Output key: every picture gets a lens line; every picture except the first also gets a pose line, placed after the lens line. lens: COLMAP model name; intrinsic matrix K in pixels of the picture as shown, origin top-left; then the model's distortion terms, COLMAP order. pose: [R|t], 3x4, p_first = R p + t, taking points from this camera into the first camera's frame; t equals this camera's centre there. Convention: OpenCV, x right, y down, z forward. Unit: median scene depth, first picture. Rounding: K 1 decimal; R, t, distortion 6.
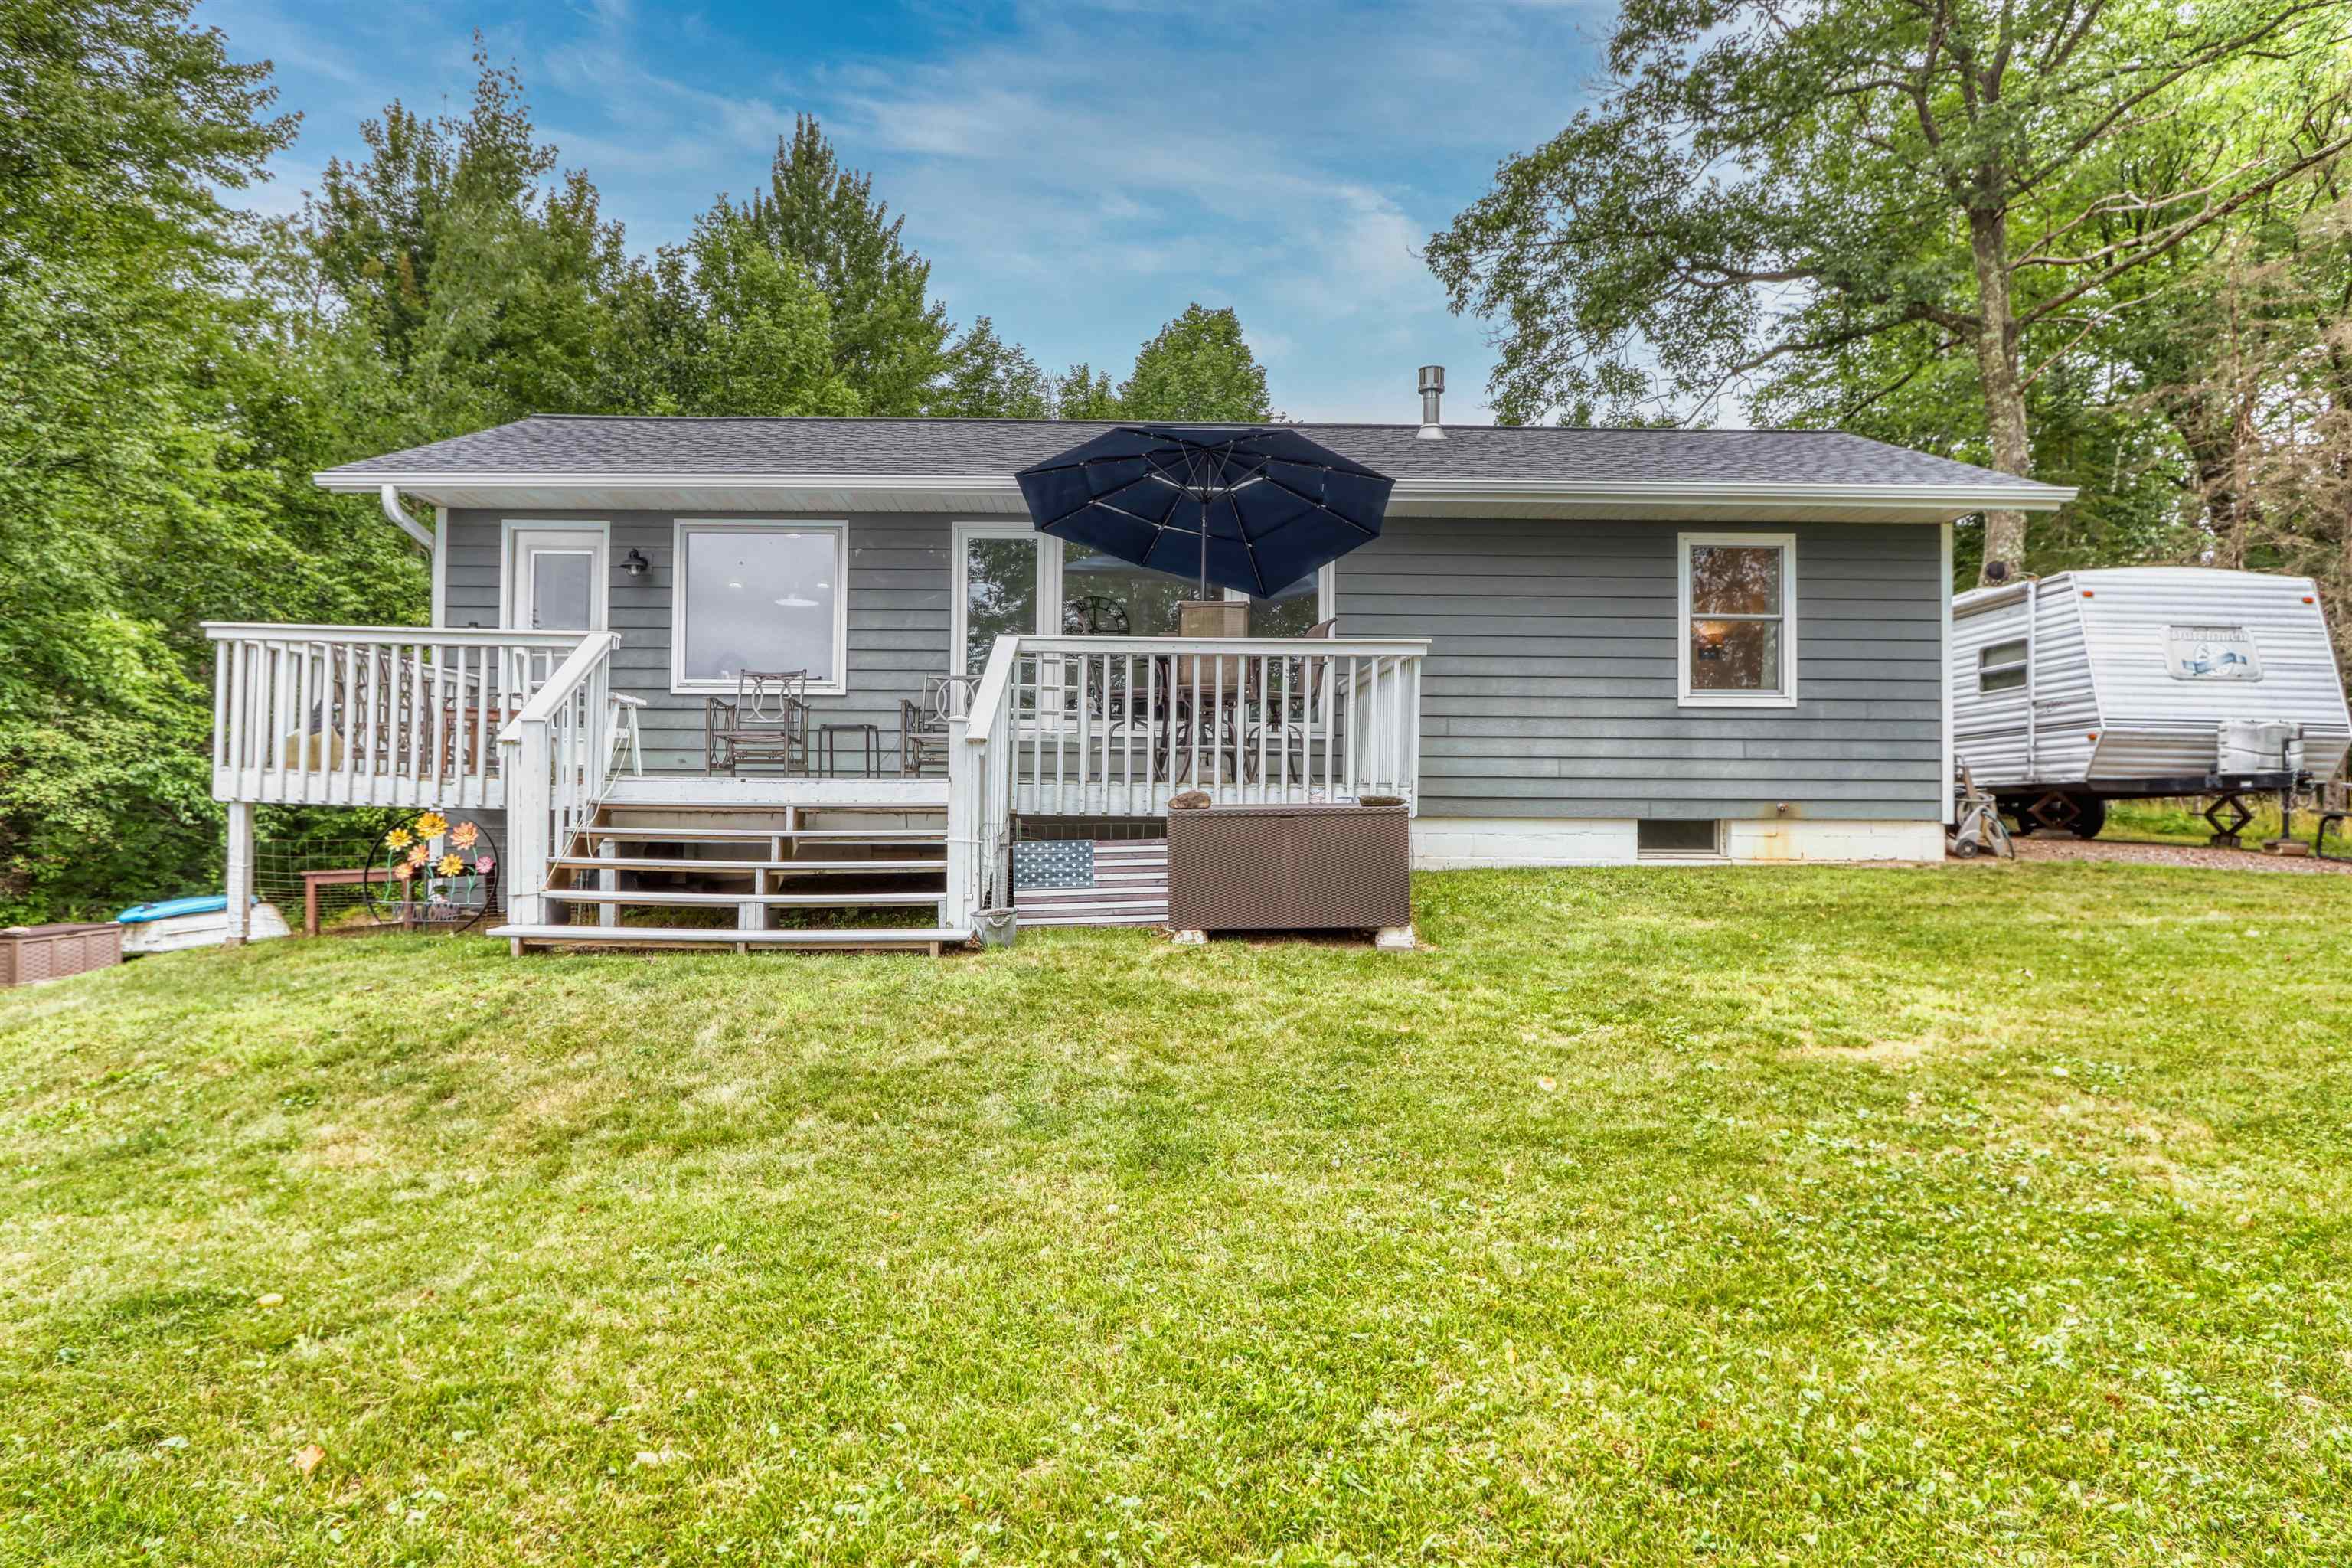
lens RADIAL K [[1344.4, 0, 1155.9], [0, 1344.4, 791.9], [0, 0, 1]] dist [-0.015934, 0.001328]
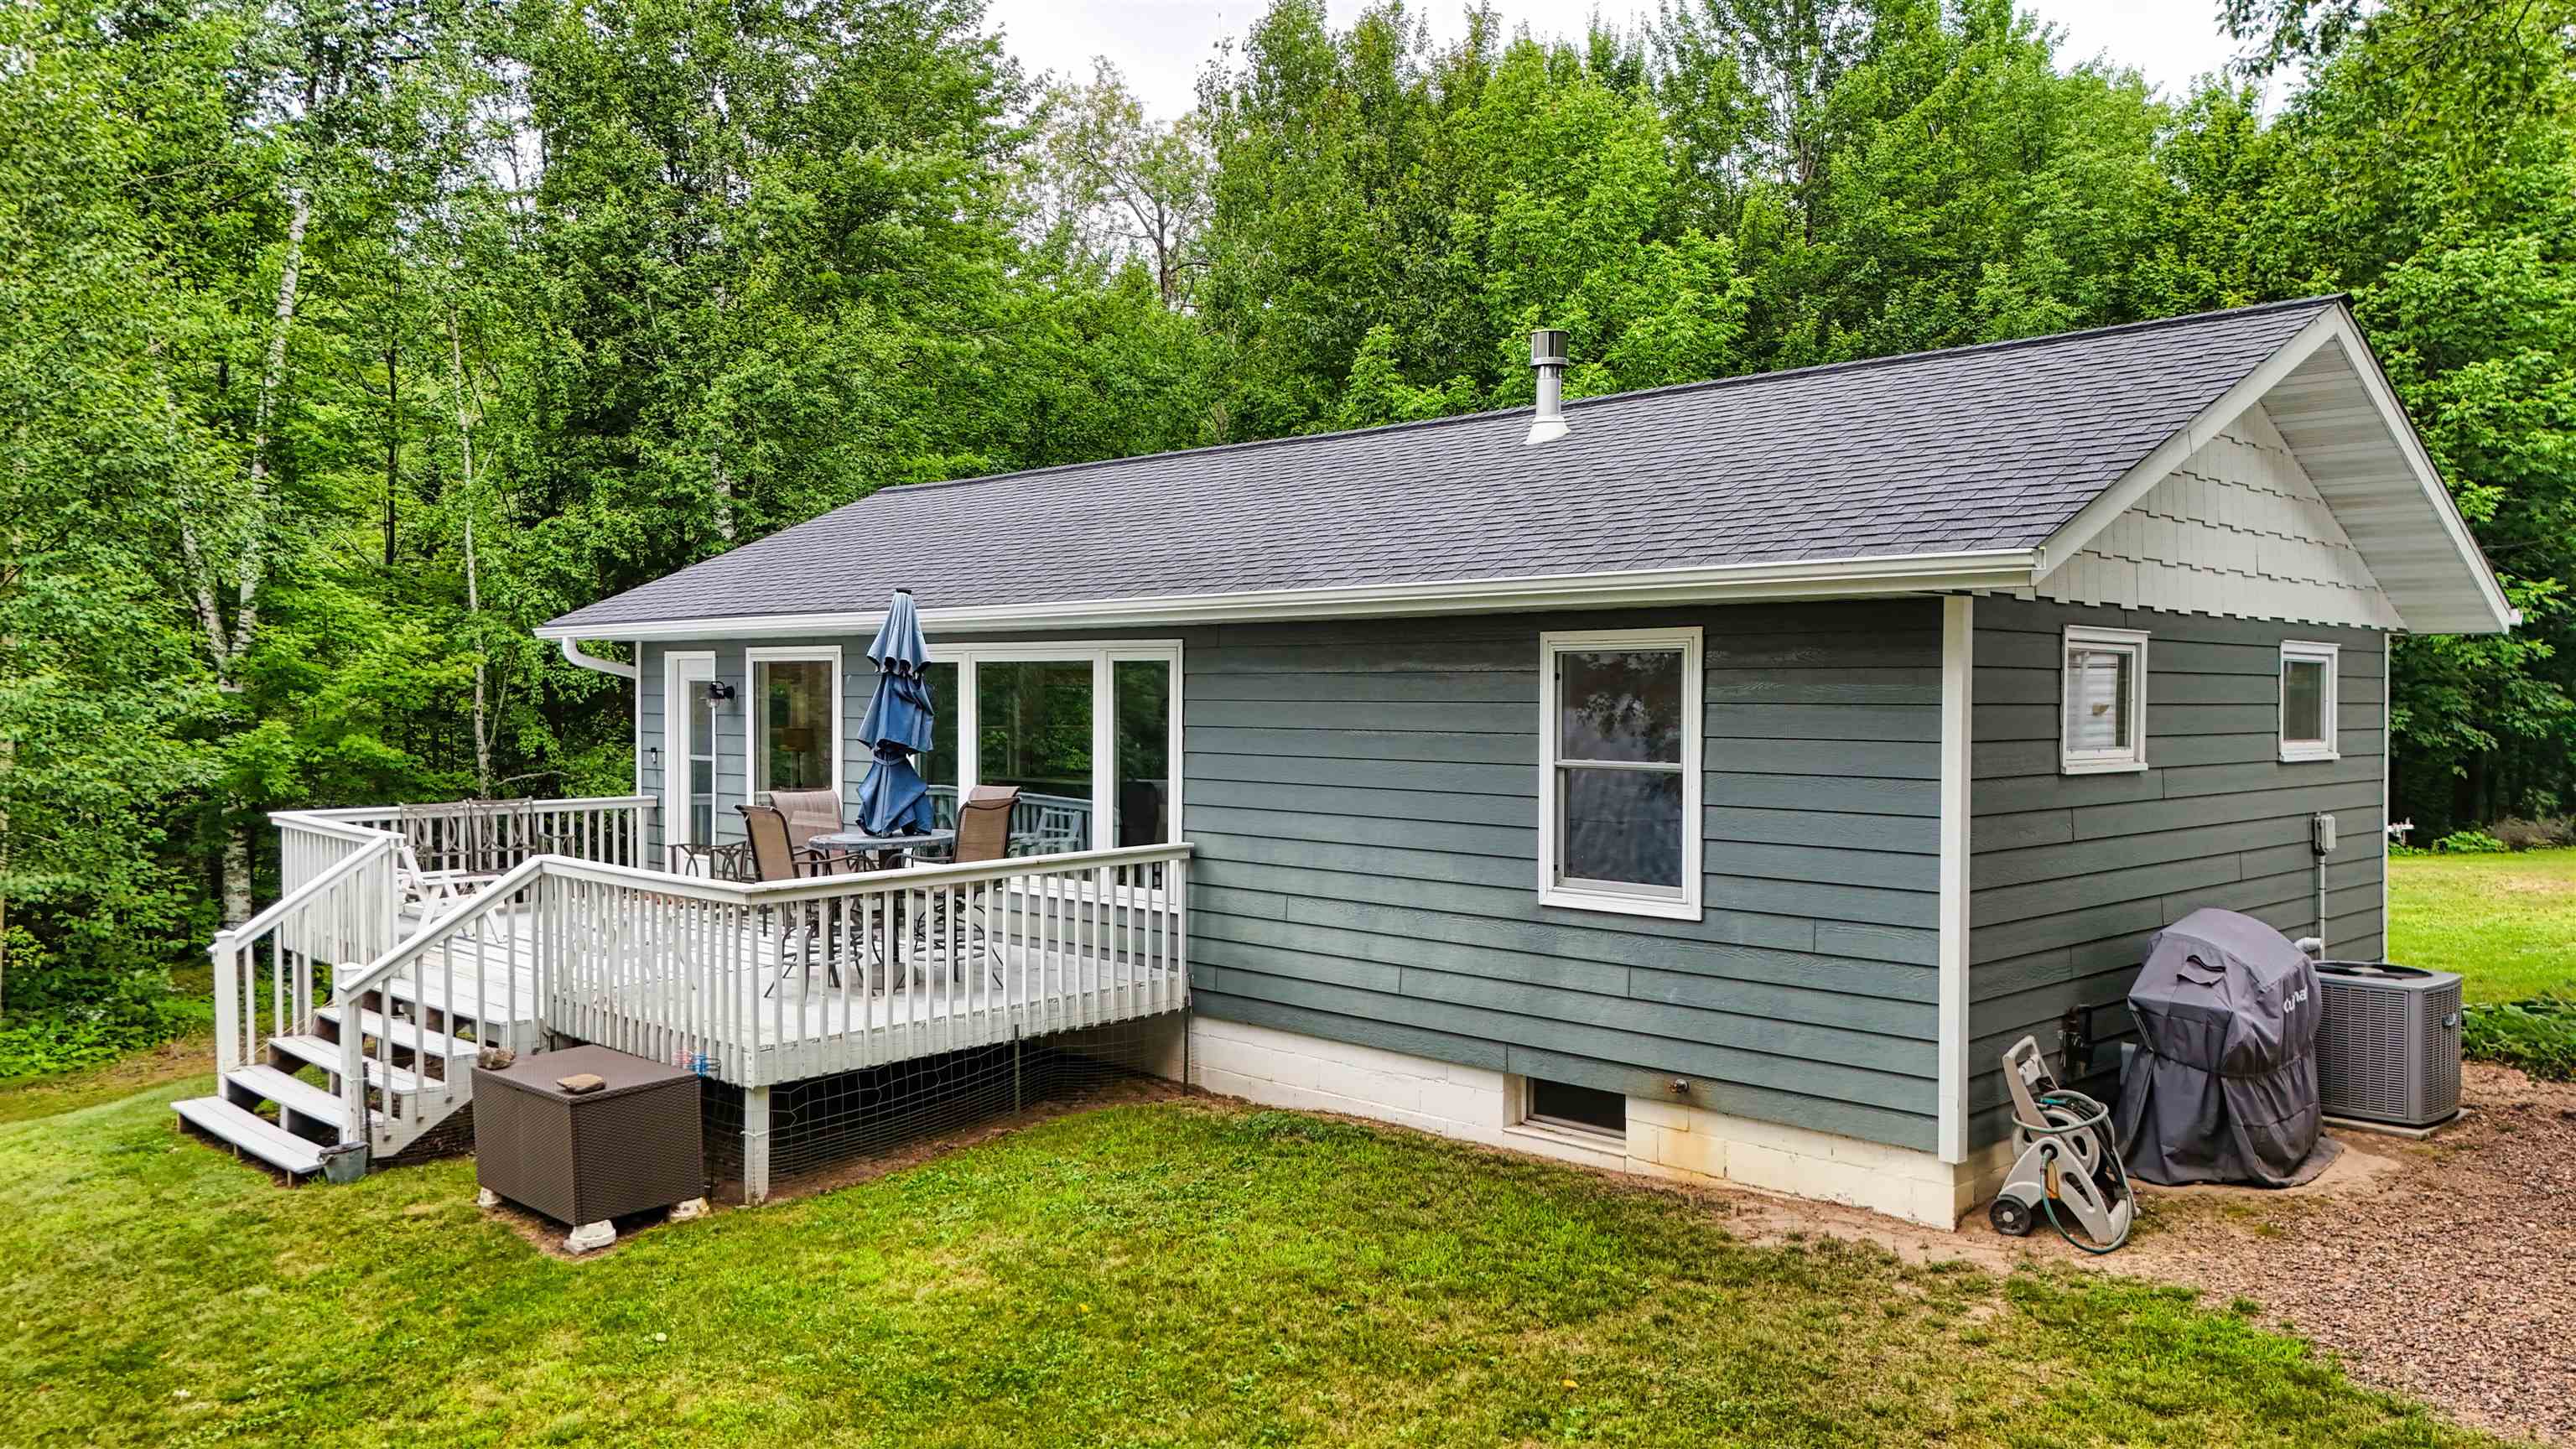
lens RADIAL K [[1889.2, 0, 1282.7], [0, 1889.2, 749.8], [0, 0, 1]] dist [0.087683, -0.193678]
pose [[0.695504, 0.016747, -0.718327, 0.950383], [0.016536, 0.999090, 0.039303, -0.174625], [0.718332, -0.039214, 0.694594, 0.287656]]
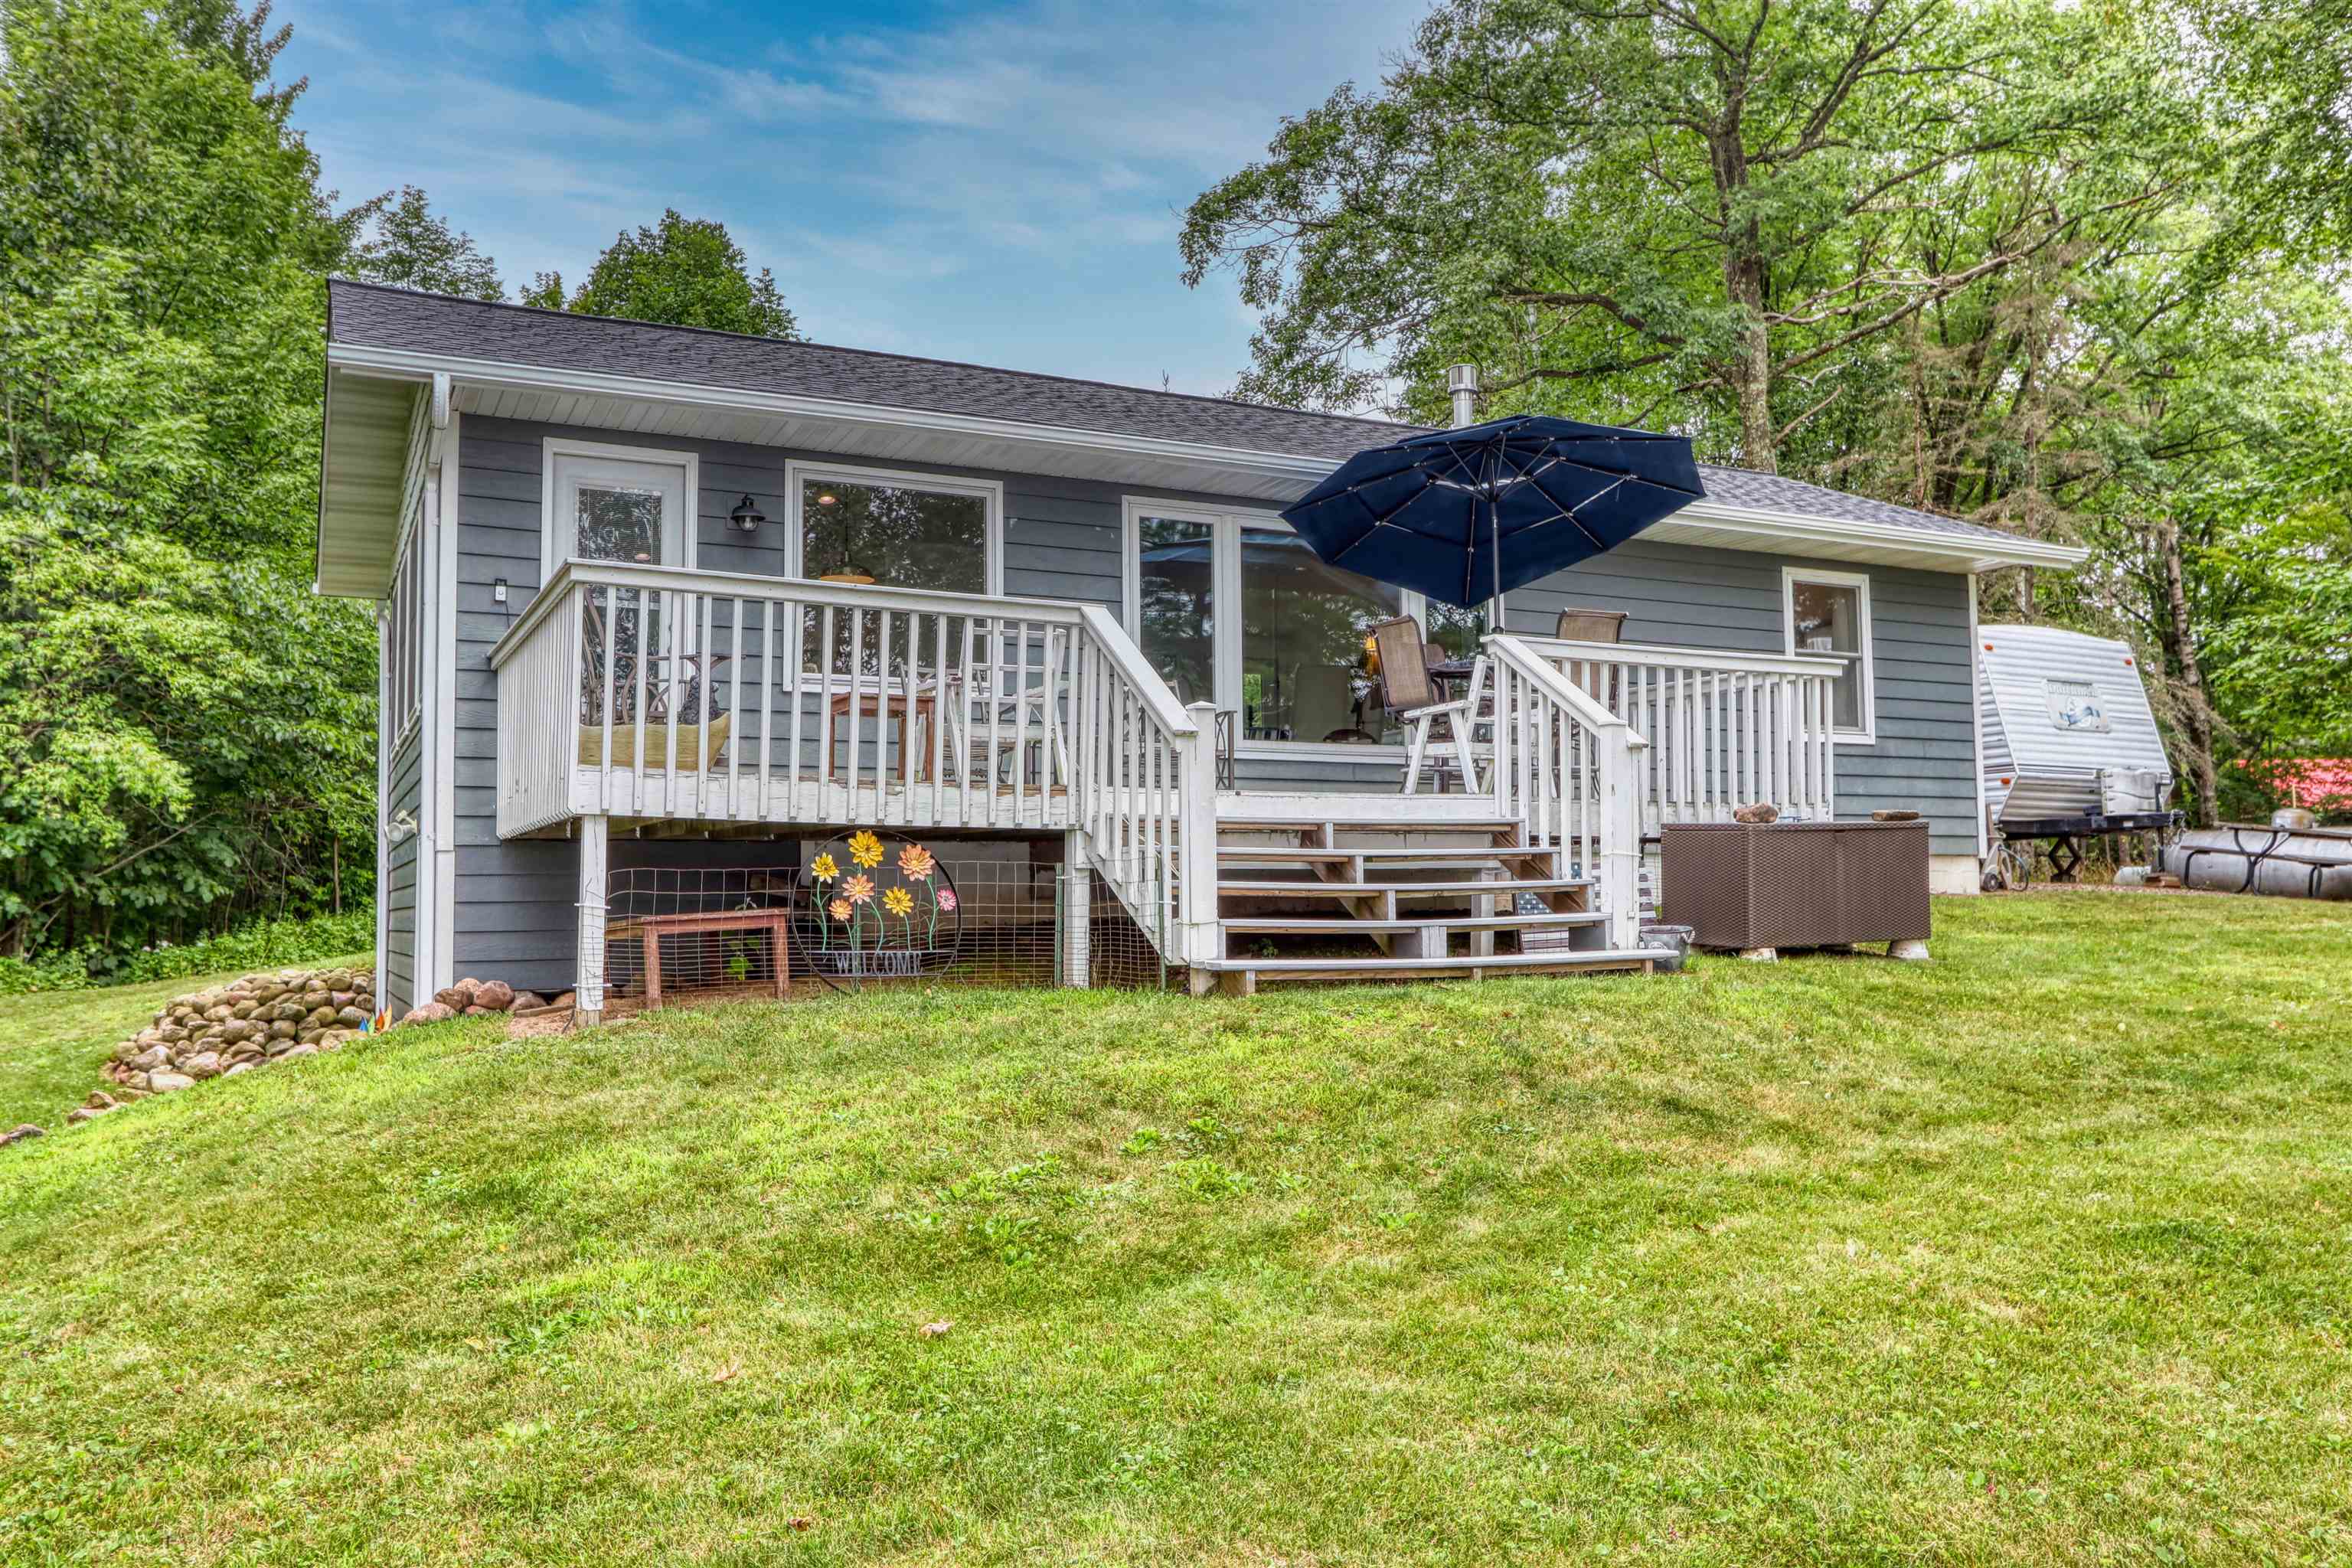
lens RADIAL K [[1777.3, 0, 1162.6], [0, 1777.3, 778.8], [0, 0, 1]] dist [-0.008155, 0.004007]
pose [[0.899949, 0.014491, 0.435753, -0.597112], [0.009267, 0.998586, -0.052347, 0.028547], [-0.435896, 0.051147, 0.898543, 0.024292]]
